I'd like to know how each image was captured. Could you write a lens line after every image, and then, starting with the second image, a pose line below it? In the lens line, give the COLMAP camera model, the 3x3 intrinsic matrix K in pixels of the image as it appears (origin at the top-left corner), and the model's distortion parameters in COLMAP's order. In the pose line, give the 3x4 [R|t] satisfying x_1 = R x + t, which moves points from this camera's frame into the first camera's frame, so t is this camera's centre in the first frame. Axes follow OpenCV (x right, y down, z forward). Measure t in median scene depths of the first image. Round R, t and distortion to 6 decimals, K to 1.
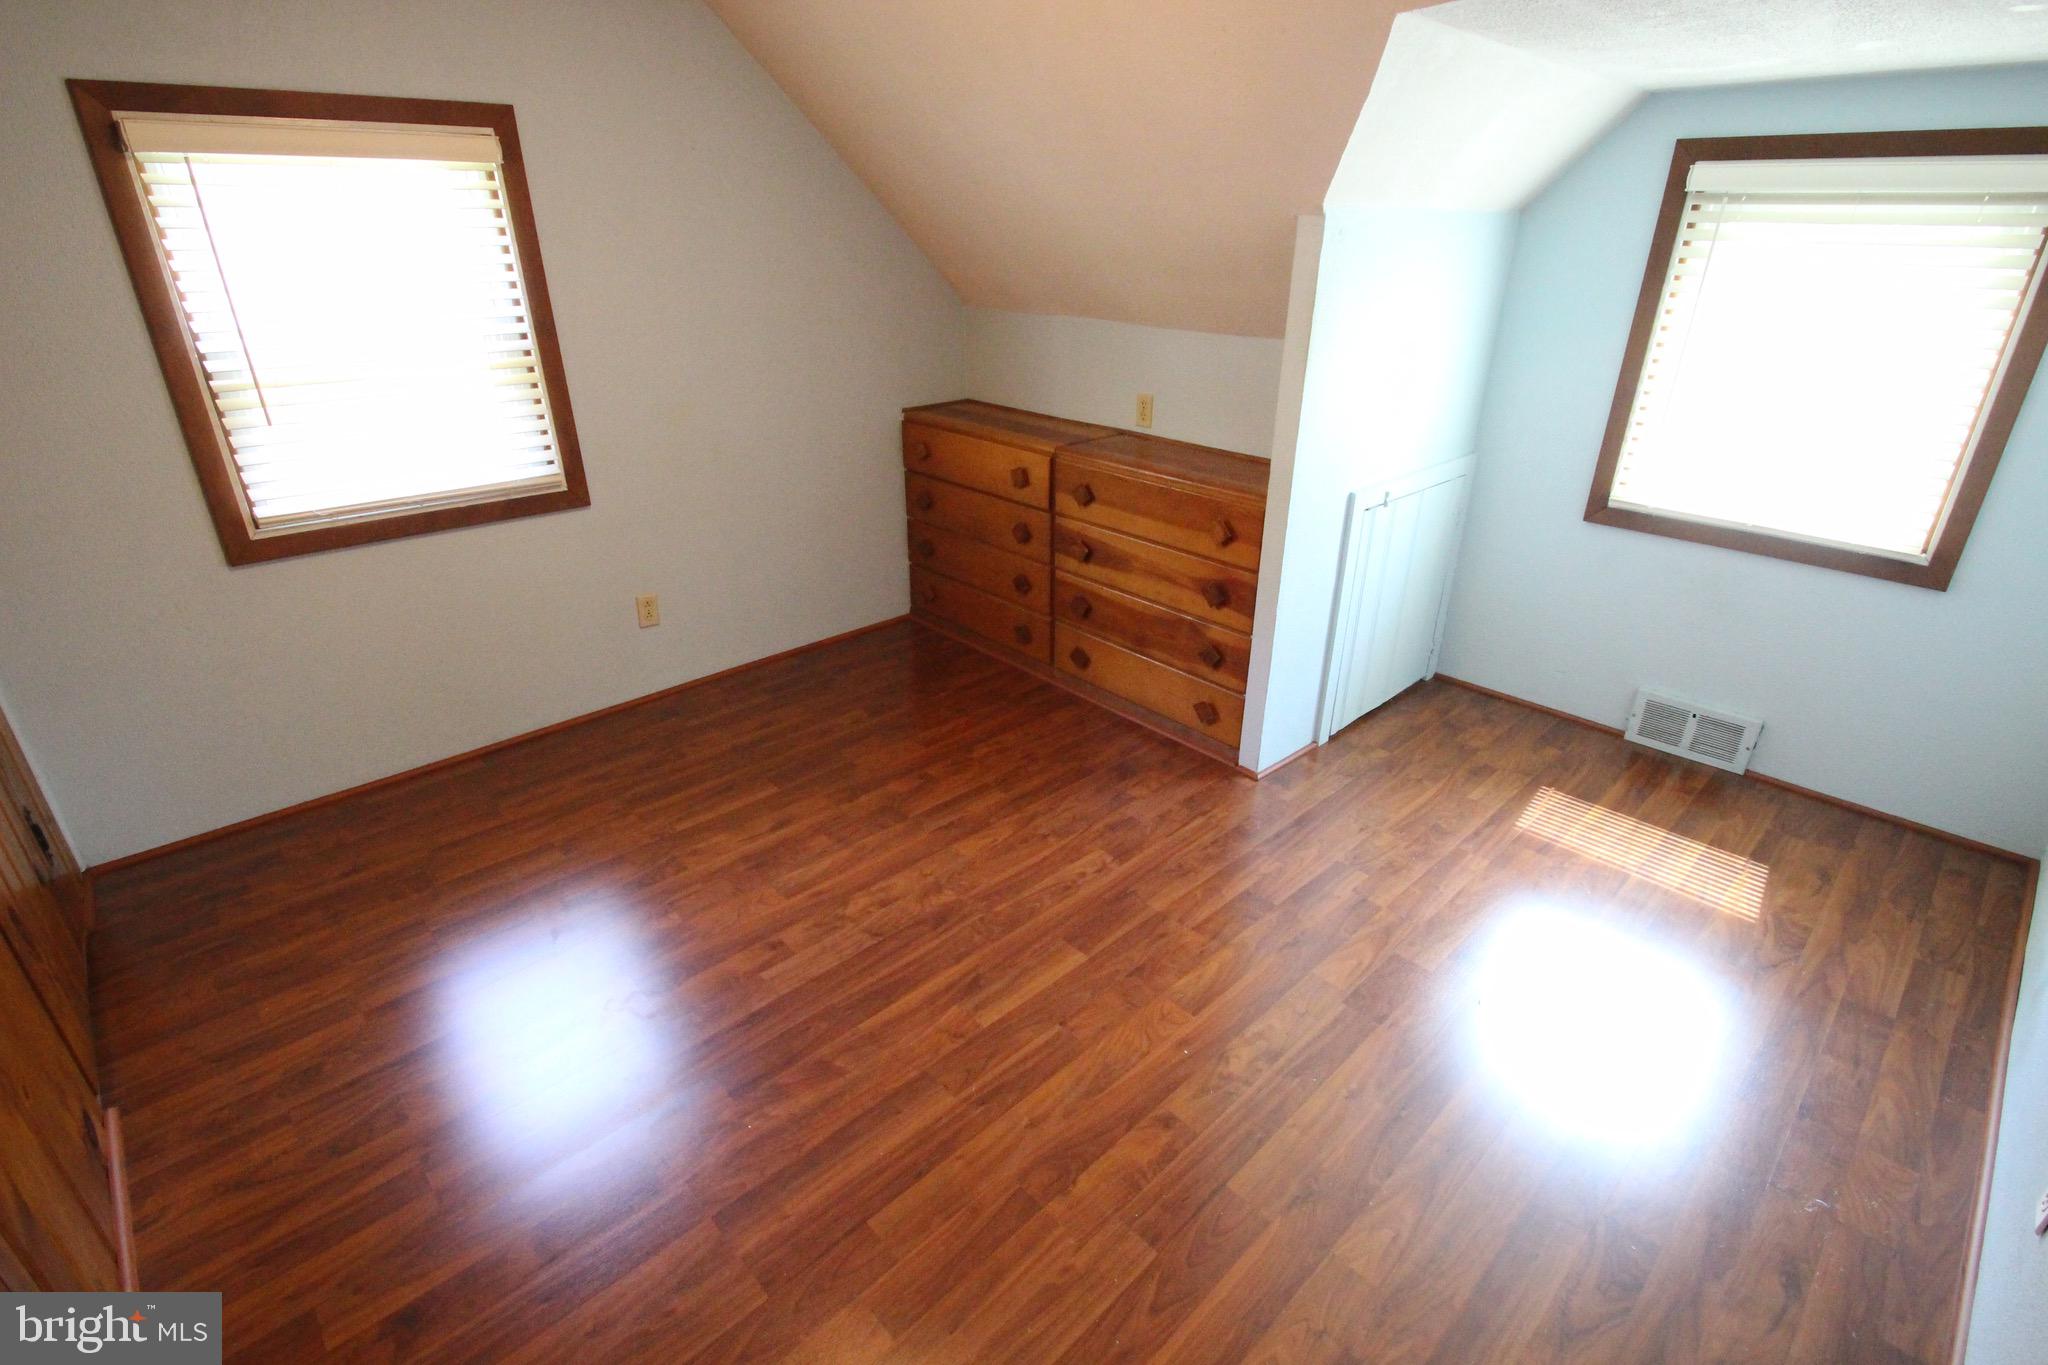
lens RADIAL K [[954.4, 0, 1025.8], [0, 954.4, 675.7], [0, 0, 1]] dist [0.009130, -0.015056]
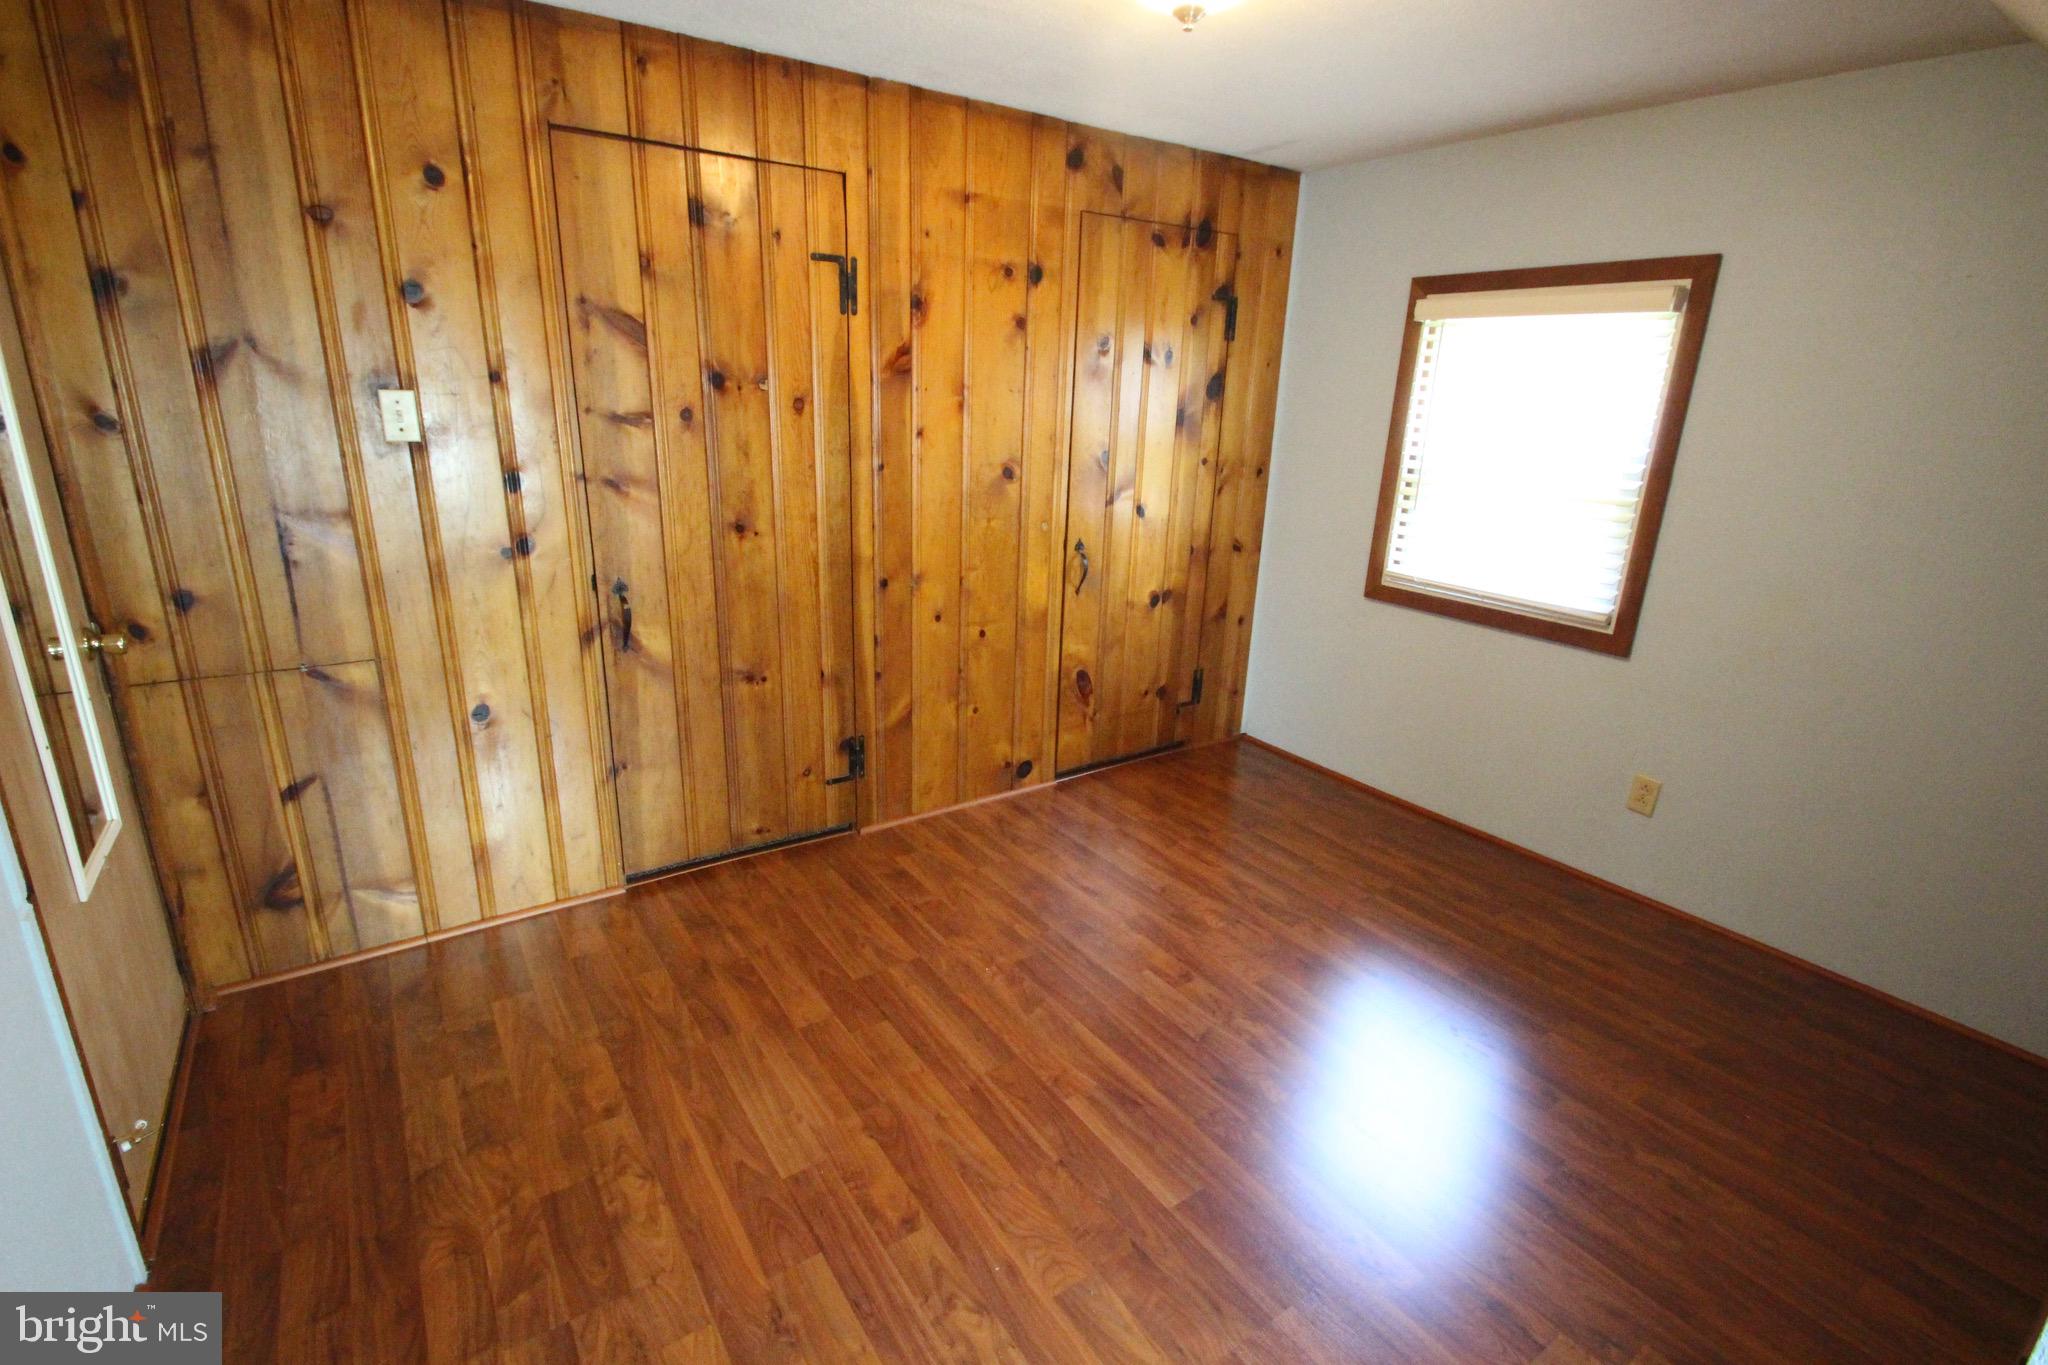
lens RADIAL K [[954.4, 0, 1032.9], [0, 954.4, 673.4], [0, 0, 1]] dist [0.009130, -0.015056]
pose [[-0.148122, 0.274594, -0.950083, 0.562138], [-0.448860, 0.837367, 0.311995, -0.214706], [0.881241, 0.472667, -0.000778, 0.547449]]
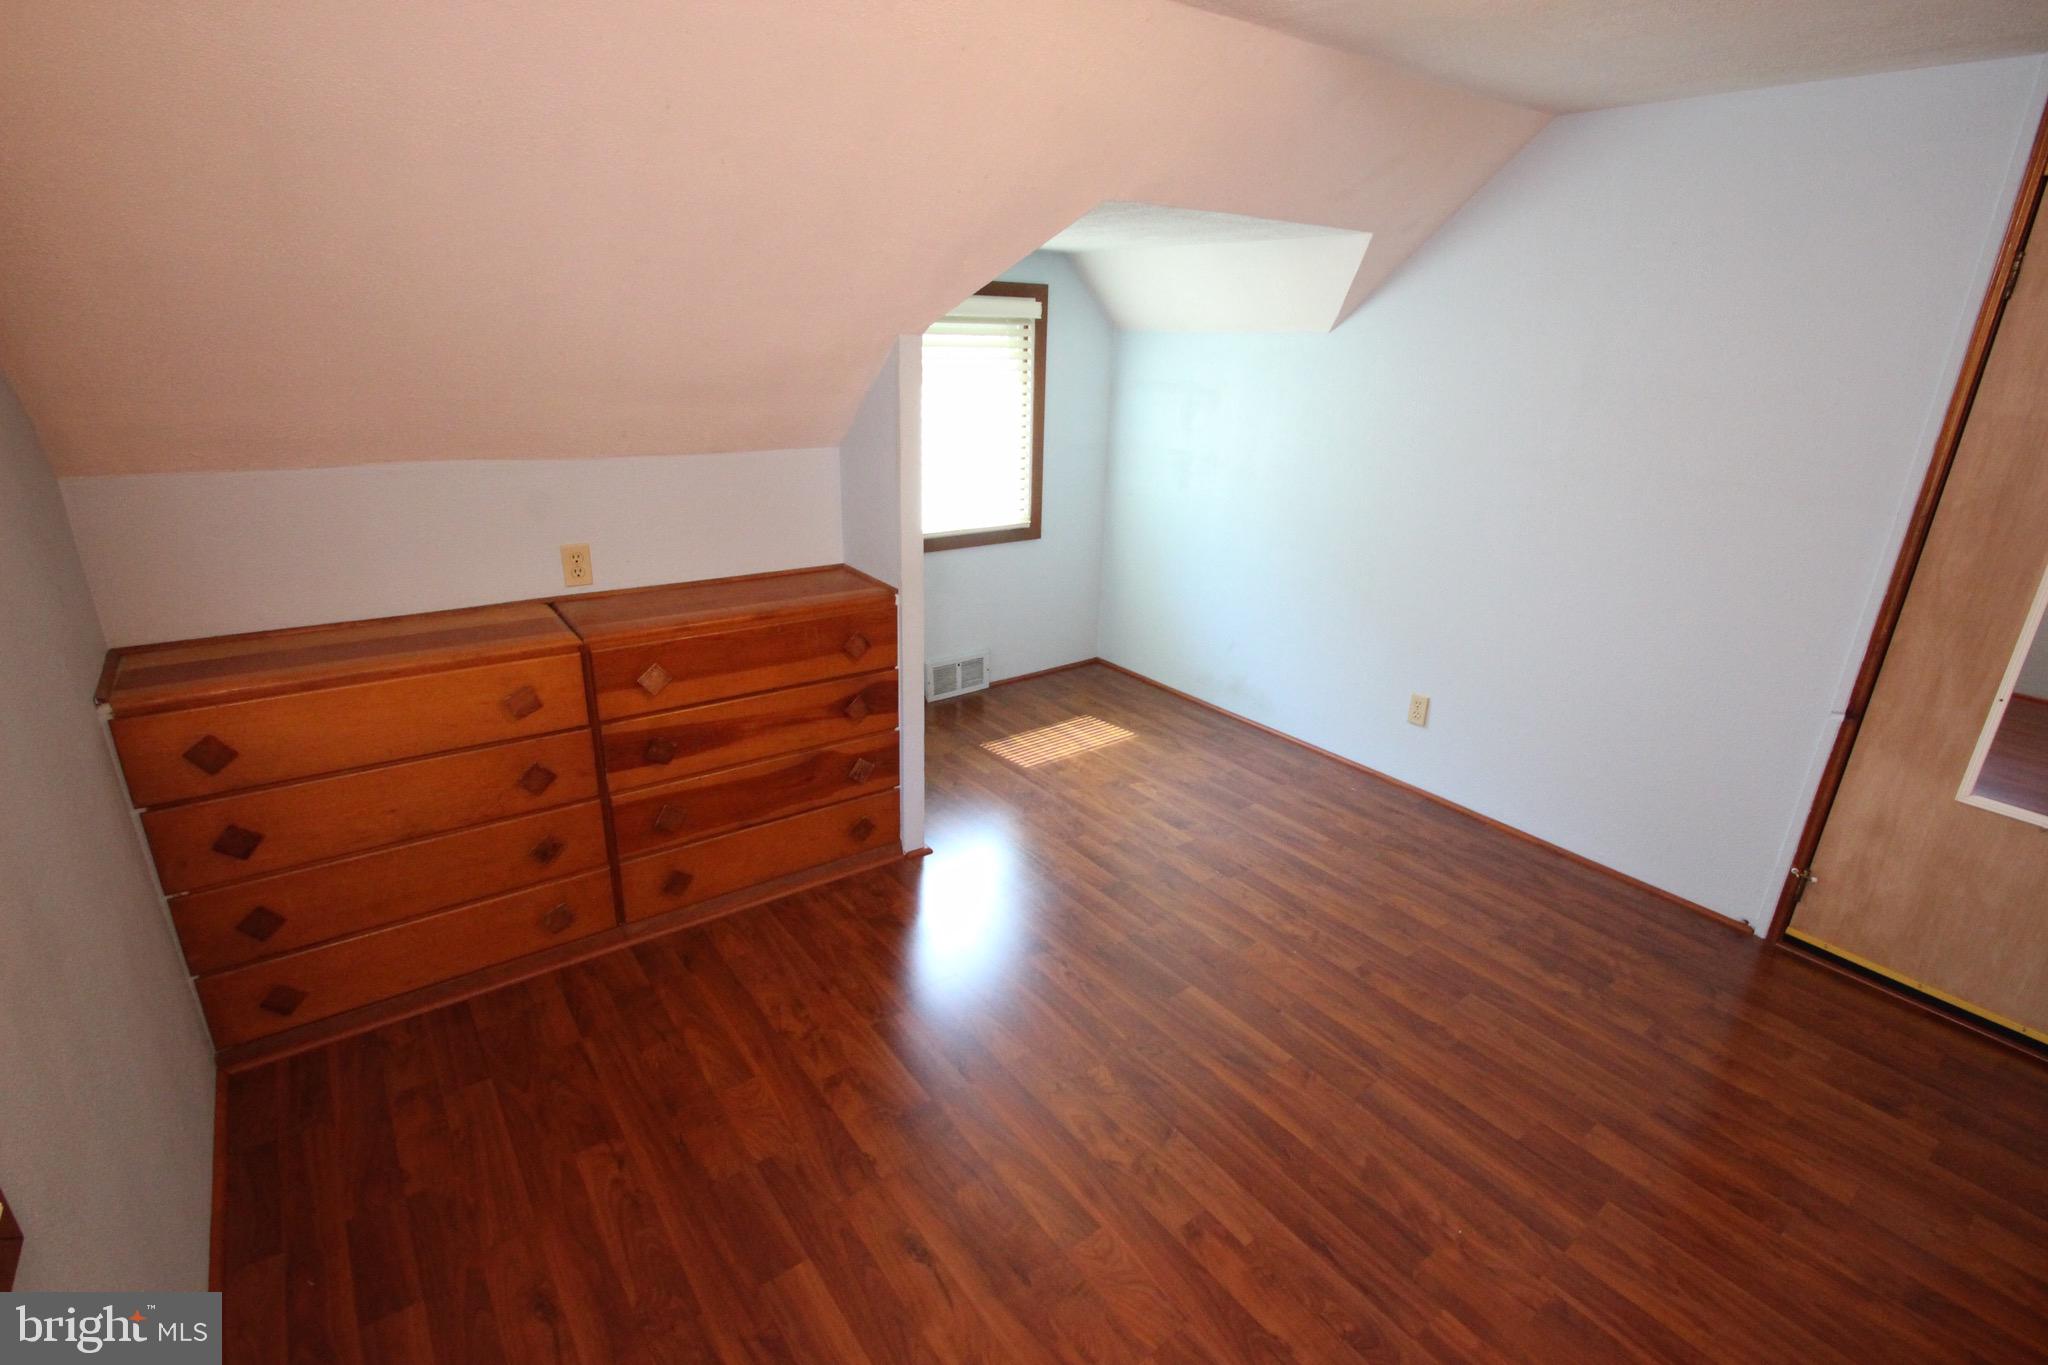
lens RADIAL K [[954.4, 0, 1022.6], [0, 954.4, 676.3], [0, 0, 1]] dist [0.009130, -0.015056]
pose [[0.119385, -0.337956, 0.933559, -0.693646], [0.394820, 0.878900, 0.267678, -0.316084], [-0.910969, 0.336631, 0.238359, 0.626520]]
